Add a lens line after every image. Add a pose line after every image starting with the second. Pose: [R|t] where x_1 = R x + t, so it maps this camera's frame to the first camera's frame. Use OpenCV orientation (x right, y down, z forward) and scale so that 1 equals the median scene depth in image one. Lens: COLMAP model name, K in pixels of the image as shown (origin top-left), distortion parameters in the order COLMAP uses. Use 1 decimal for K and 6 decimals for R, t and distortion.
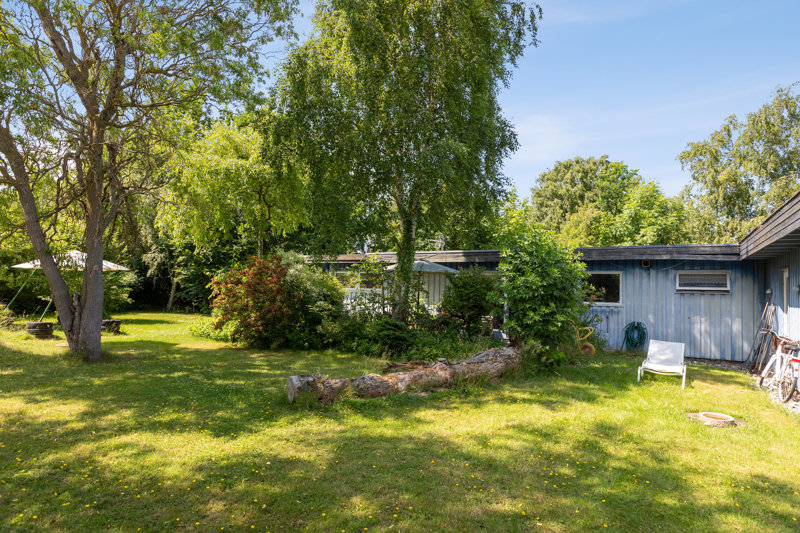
lens RADIAL K [[446.3, 0, 400.0], [0, 446.3, 266.5], [0, 0, 1]] dist [0.001648, 0.000388]
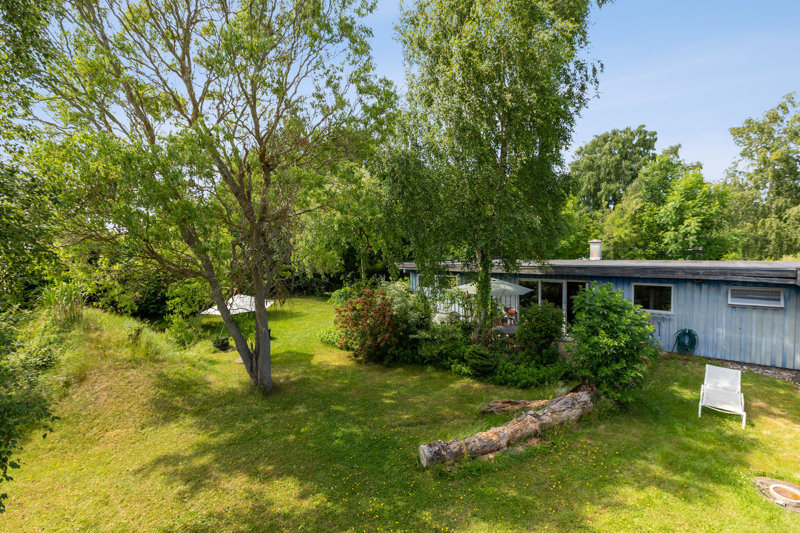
lens RADIAL K [[361.7, 0, 399.9], [0, 361.7, 250.2], [0, 0, 1]] dist [-0.000737, -0.000305]
pose [[0.987637, -0.011161, -0.156361, -0.049815], [0.019507, 0.998459, 0.051949, -0.143082], [0.155540, -0.054357, 0.986333, -0.014096]]
